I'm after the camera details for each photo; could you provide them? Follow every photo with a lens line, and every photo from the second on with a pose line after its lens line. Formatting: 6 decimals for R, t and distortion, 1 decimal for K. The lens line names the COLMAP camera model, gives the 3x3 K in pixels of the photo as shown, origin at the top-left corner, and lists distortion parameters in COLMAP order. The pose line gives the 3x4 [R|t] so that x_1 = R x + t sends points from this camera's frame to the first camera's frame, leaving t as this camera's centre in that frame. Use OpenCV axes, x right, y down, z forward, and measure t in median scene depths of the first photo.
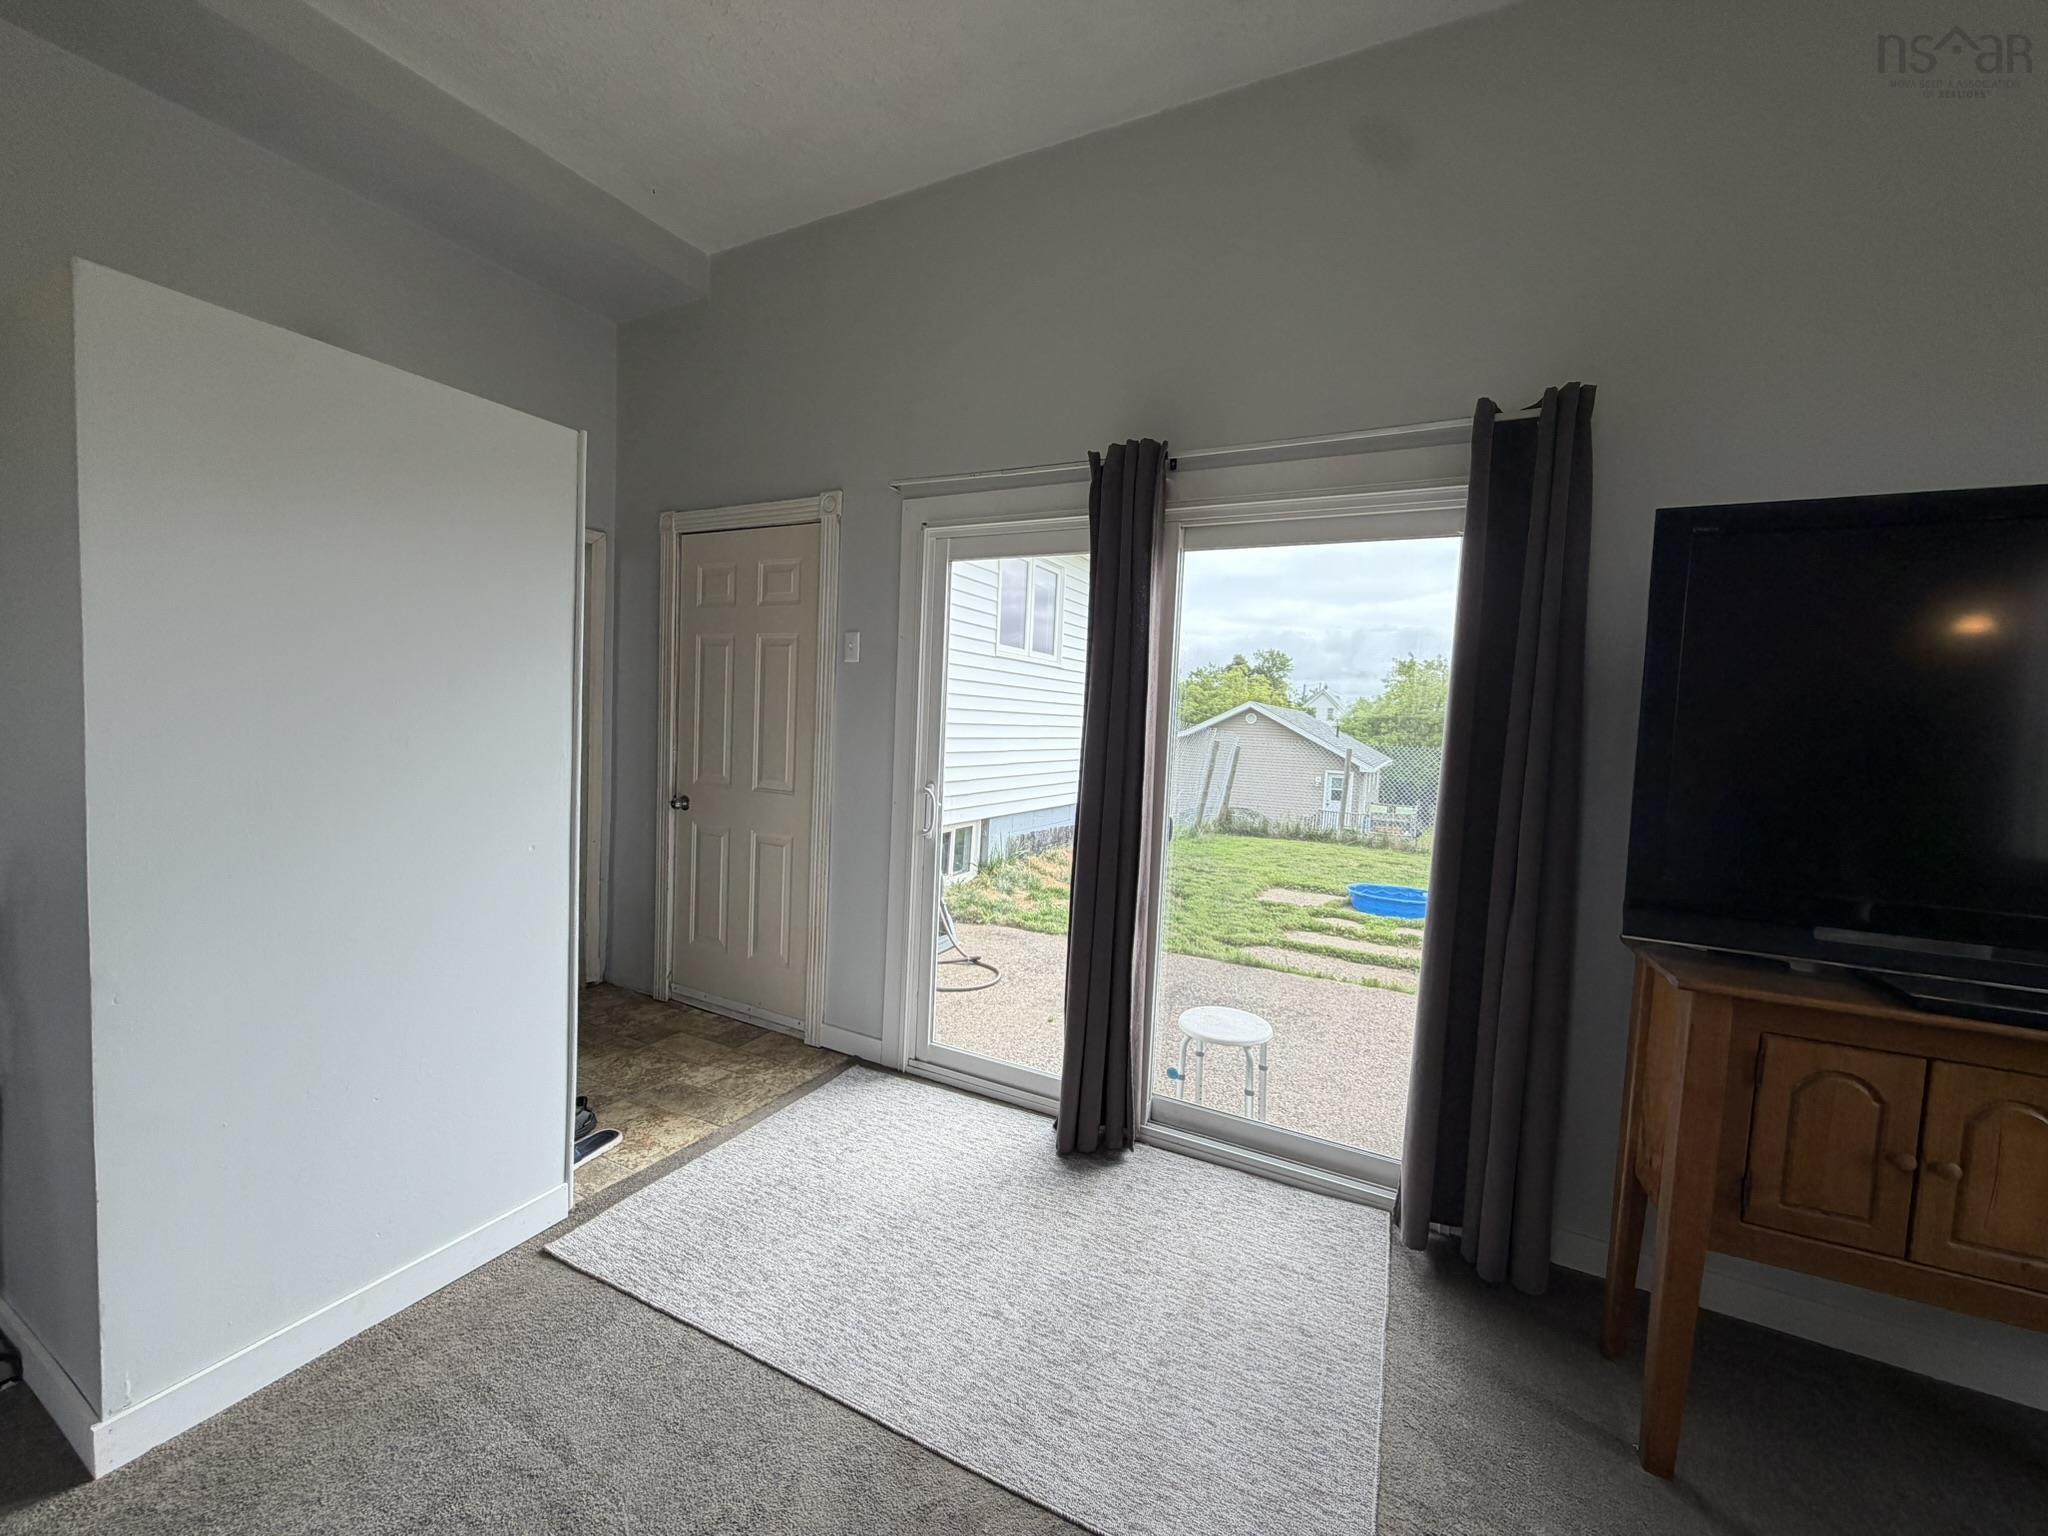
lens RADIAL K [[819.9, 0, 1024.0], [0, 819.9, 768.0], [0, 0, 1]] dist [0.012316, 0.000033]
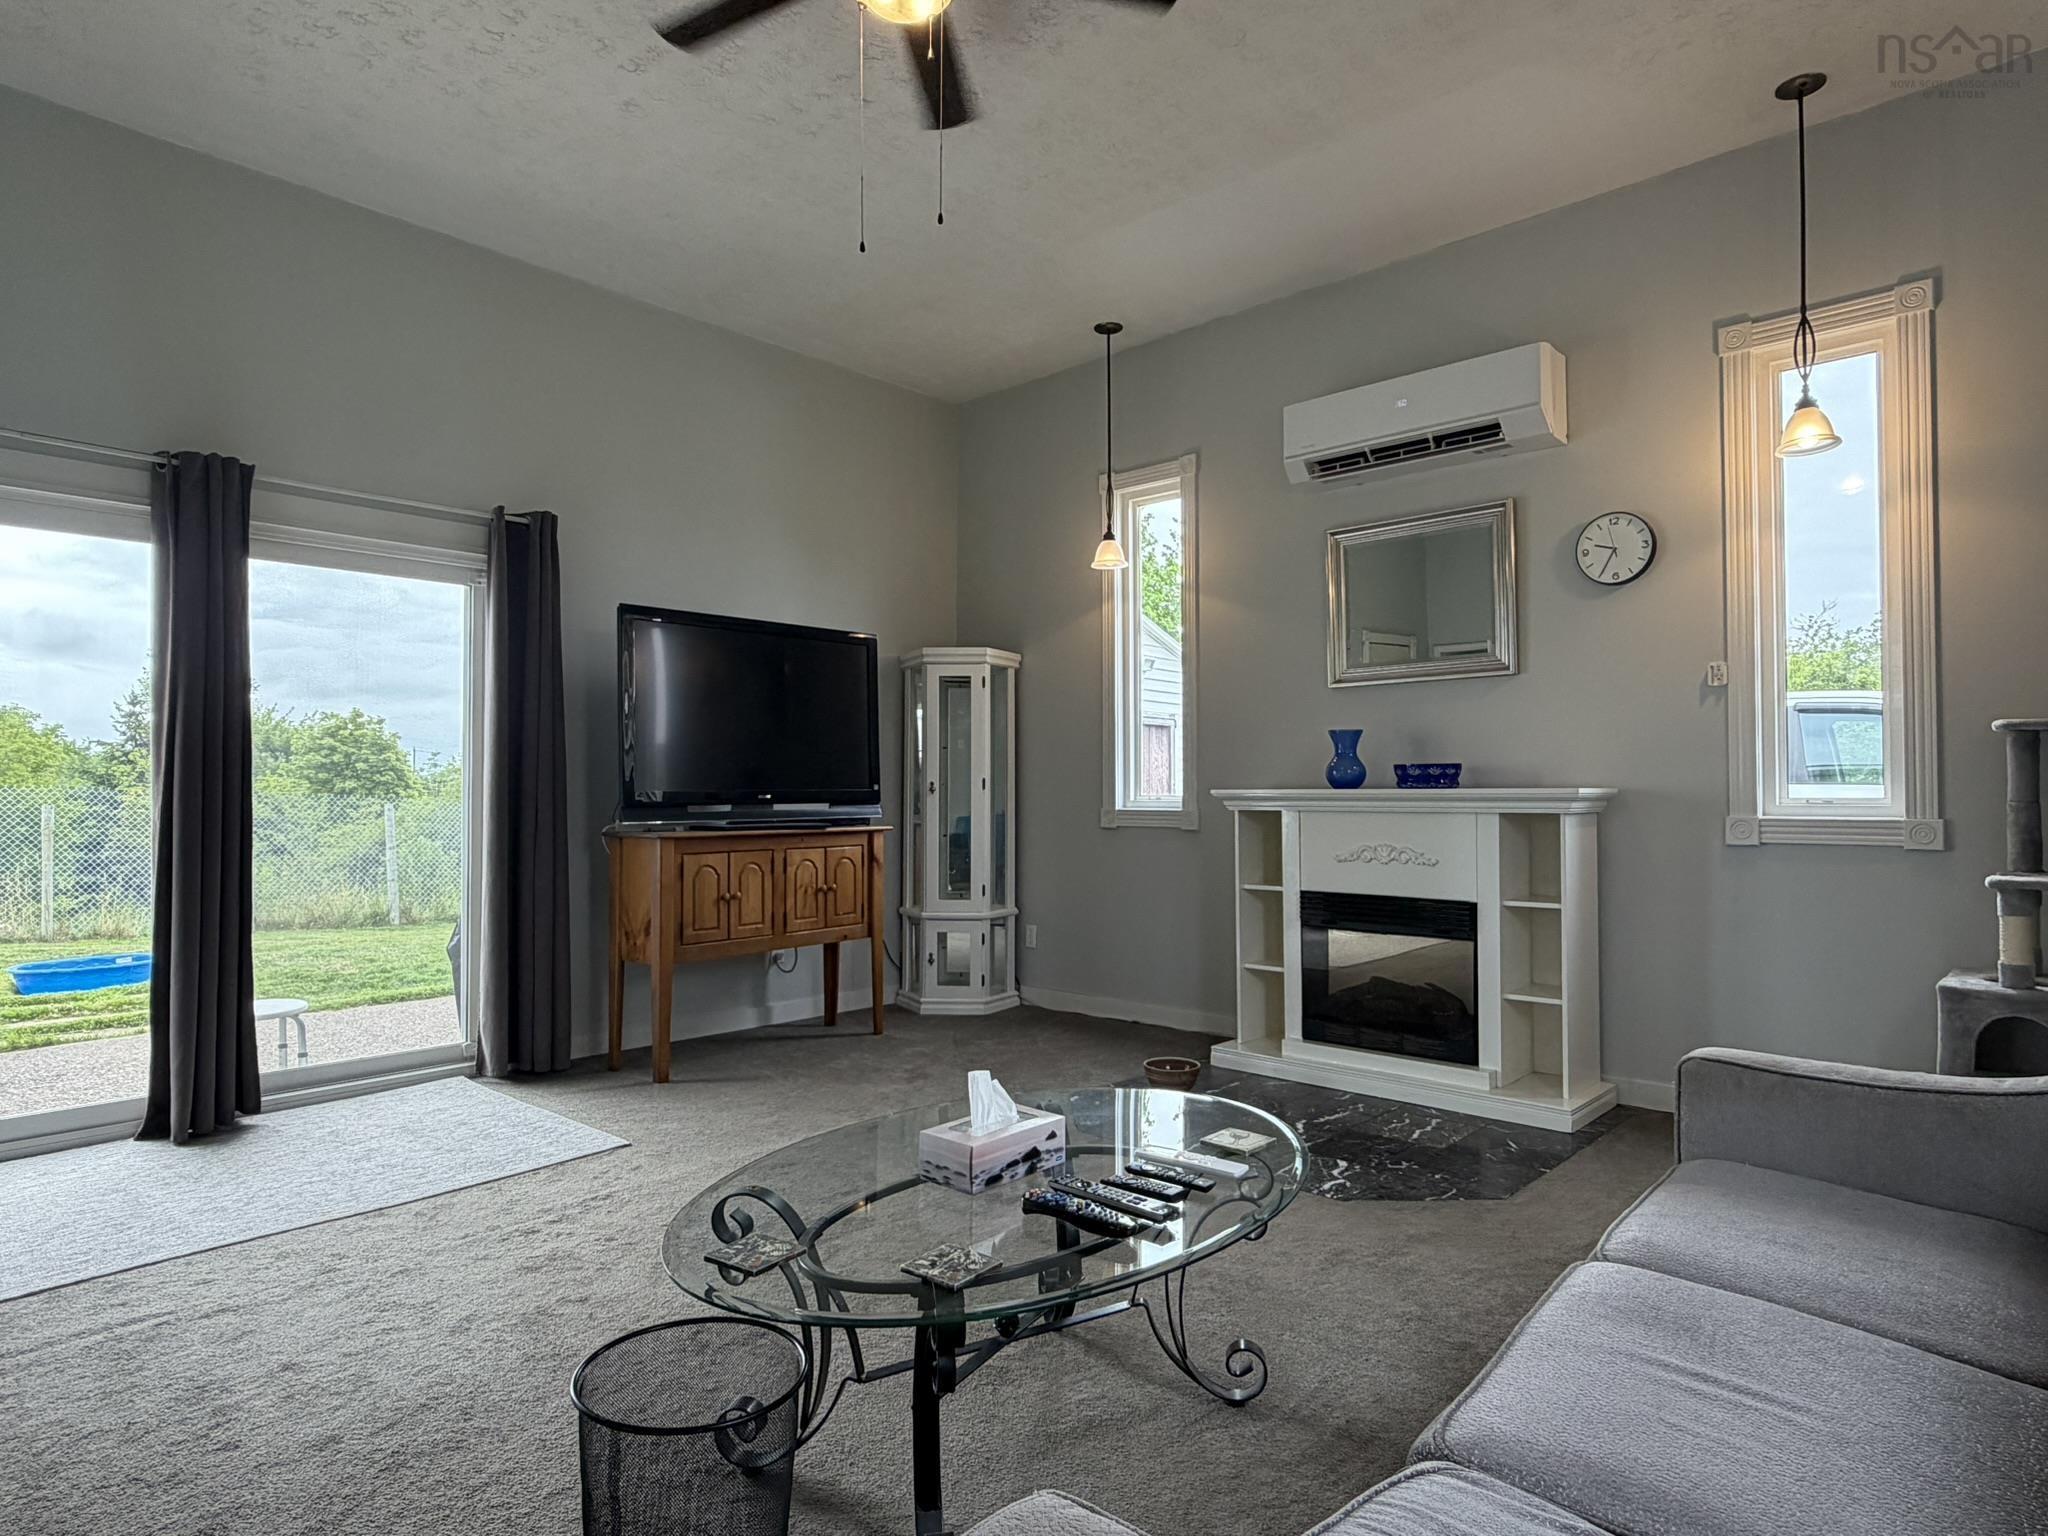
lens RADIAL K [[1166.9, 0, 1024.0], [0, 1166.9, 768.0], [0, 0, 1]] dist [0.048668, 0.000578]
pose [[0.264076, -0.028684, 0.964075, -1.199573], [0.079193, 0.996827, 0.007966, 0.094449], [-0.961245, 0.074245, 0.265510, -0.450578]]
